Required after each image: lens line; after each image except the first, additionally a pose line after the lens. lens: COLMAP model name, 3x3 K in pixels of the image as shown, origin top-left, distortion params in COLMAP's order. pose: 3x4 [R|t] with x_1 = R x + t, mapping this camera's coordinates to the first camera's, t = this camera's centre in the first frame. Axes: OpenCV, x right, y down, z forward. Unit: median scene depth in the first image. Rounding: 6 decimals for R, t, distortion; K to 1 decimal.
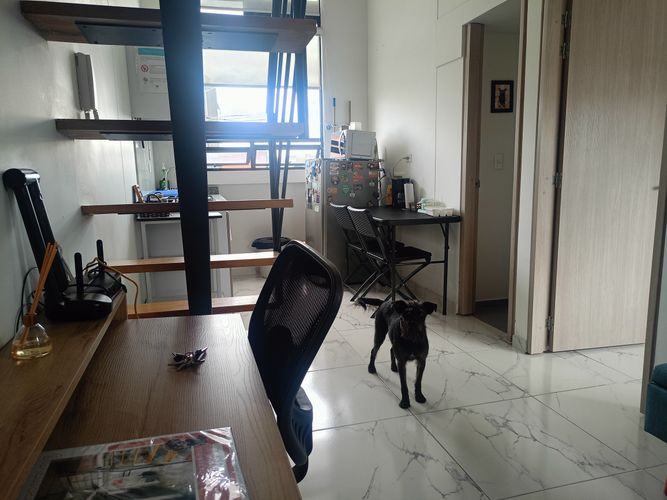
lens RADIAL K [[506.2, 0, 333.5], [0, 506.2, 251.3], [0, 0, 1]] dist [-0.000232, 0.009971]
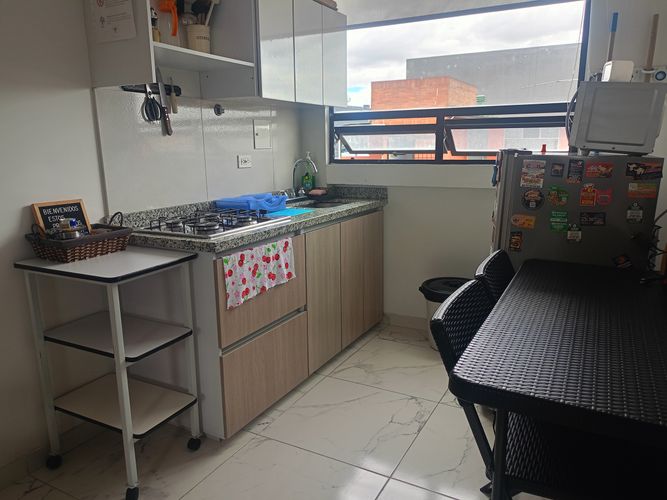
lens RADIAL K [[506.2, 0, 332.0], [0, 506.2, 251.1], [0, 0, 1]] dist [-0.000232, 0.009971]
pose [[0.712068, 0.153615, -0.685100, 0.187741], [-0.115822, 0.988104, 0.101174, -0.117973], [0.692491, 0.007307, 0.721389, 0.546885]]
